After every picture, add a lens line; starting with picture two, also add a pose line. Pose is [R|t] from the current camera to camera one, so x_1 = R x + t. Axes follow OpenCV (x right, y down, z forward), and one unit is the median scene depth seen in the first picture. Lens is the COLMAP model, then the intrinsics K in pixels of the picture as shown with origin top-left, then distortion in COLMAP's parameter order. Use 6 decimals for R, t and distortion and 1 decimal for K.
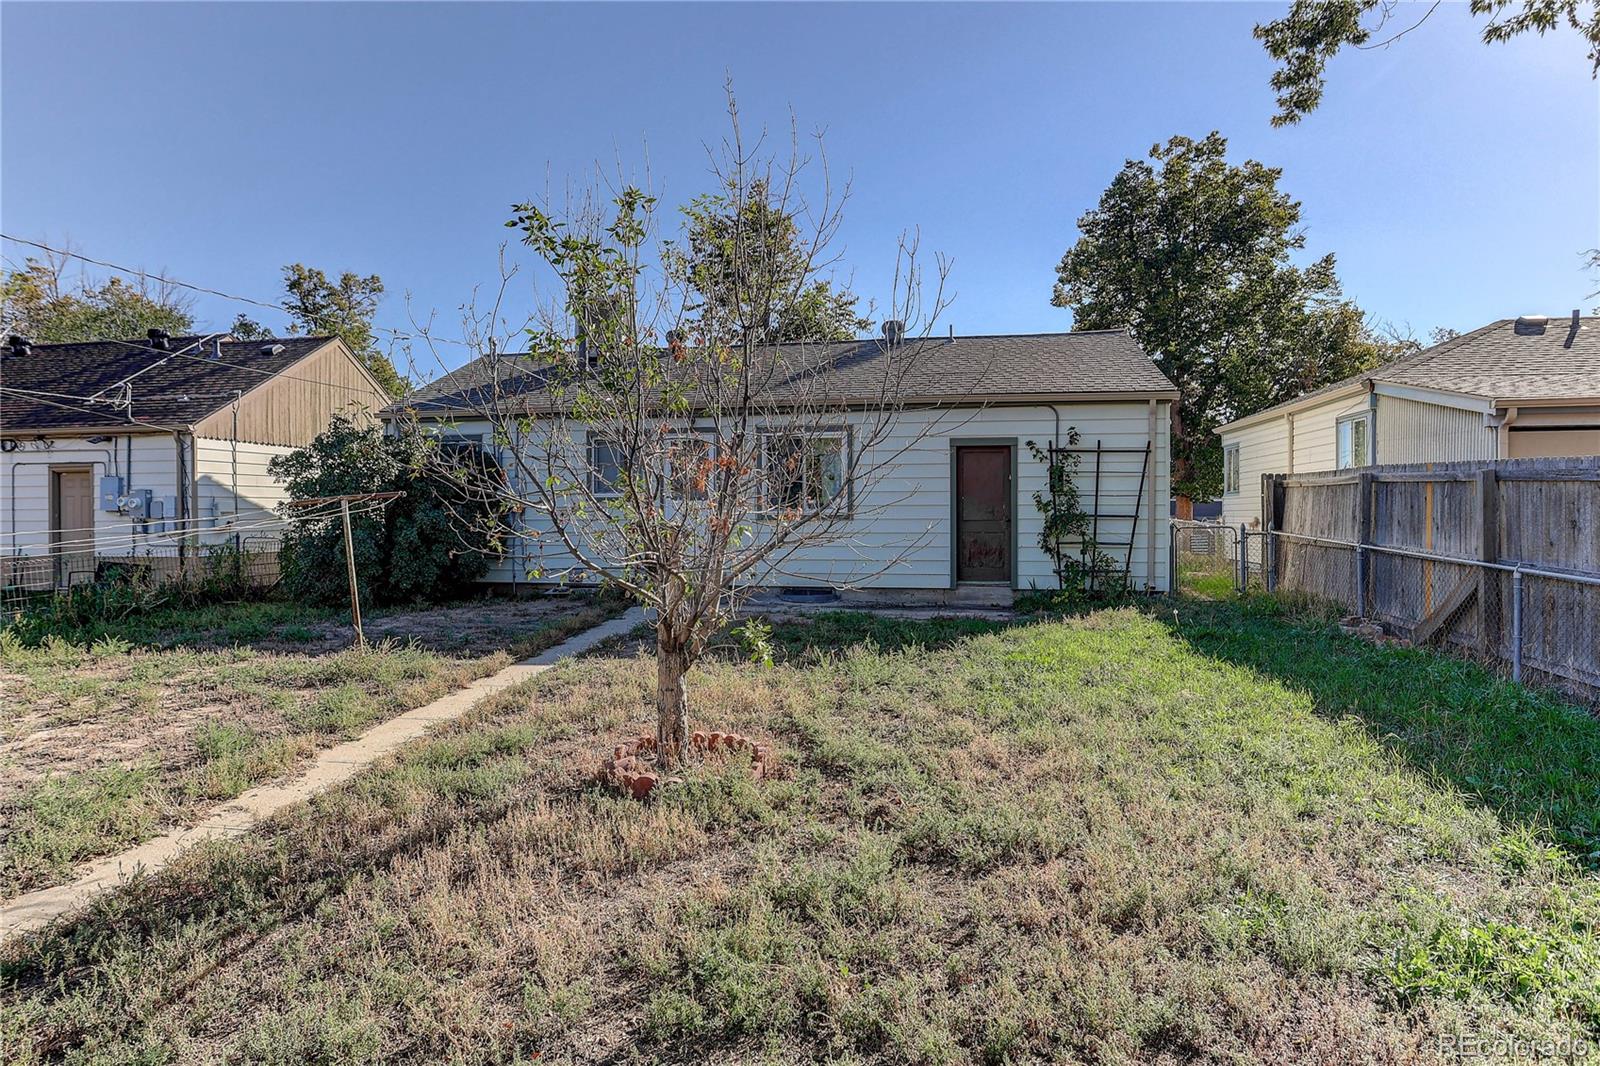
lens RADIAL K [[891.1, 0, 800.2], [0, 891.1, 499.6], [0, 0, 1]] dist [-0.000910, 0.000941]
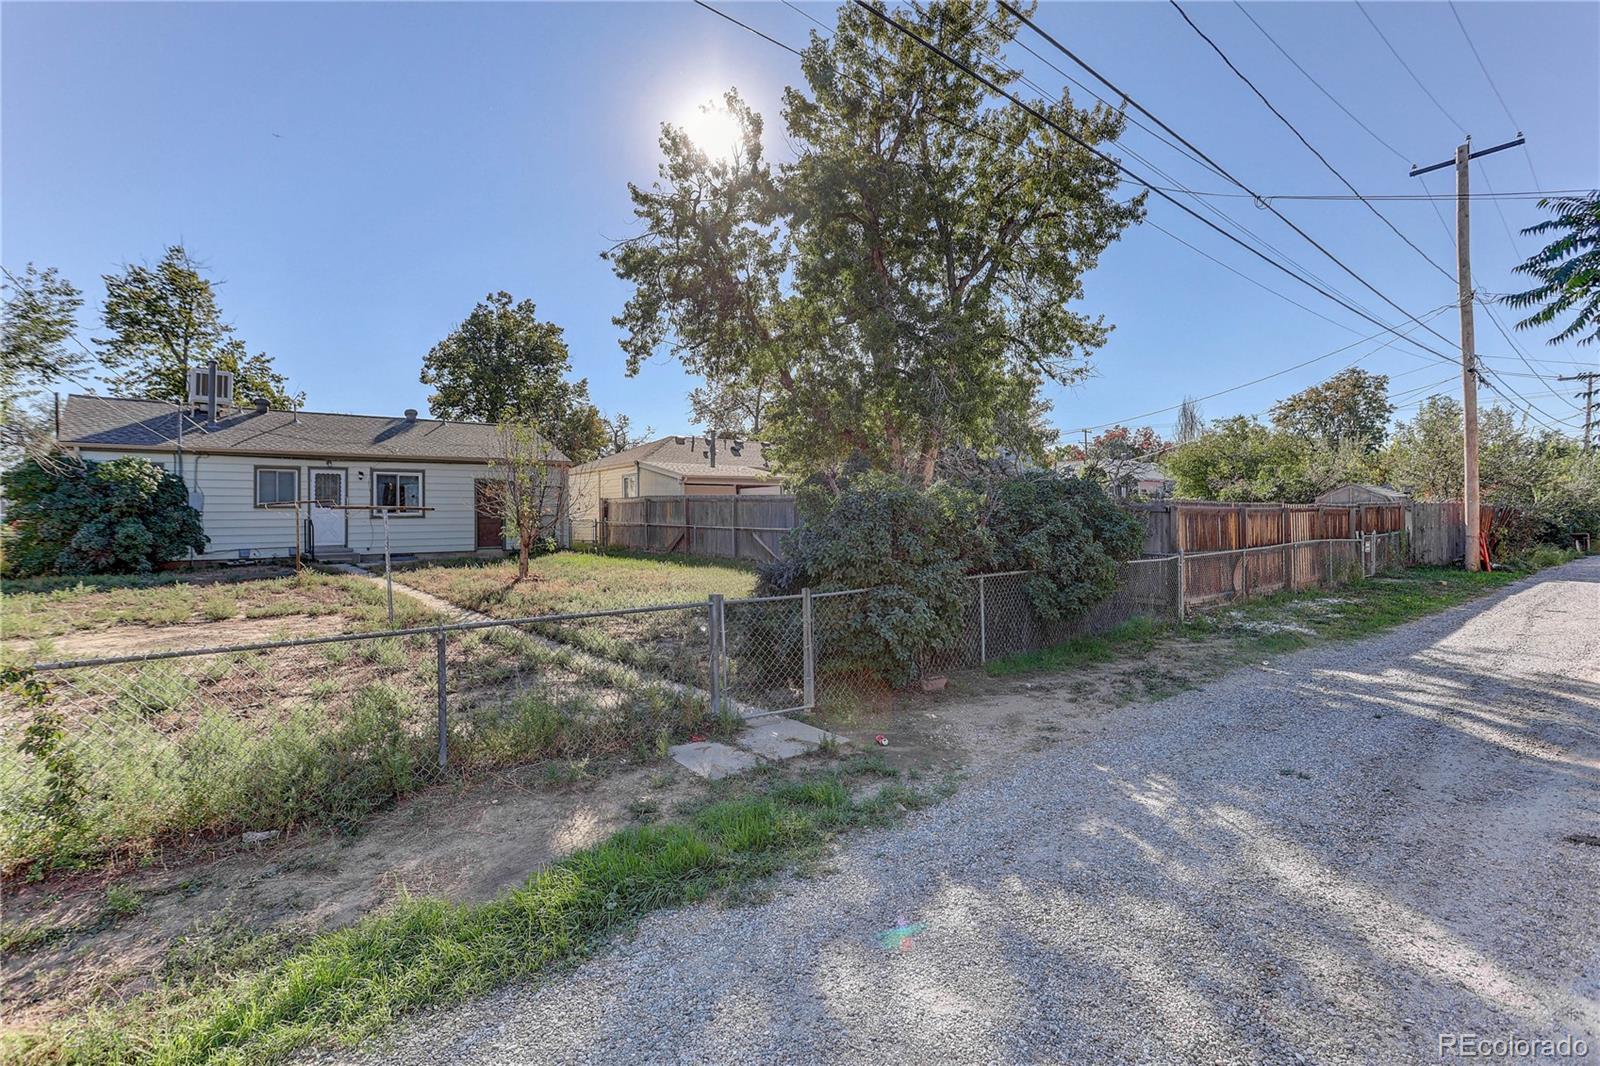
lens RADIAL K [[891.1, 0, 800.2], [0, 891.1, 499.6], [0, 0, 1]] dist [-0.000910, 0.000941]
pose [[0.638513, 0.013168, 0.769499, -0.833200], [0.005113, 0.999759, -0.021350, 0.025329], [-0.769594, 0.017566, 0.638291, -0.799101]]
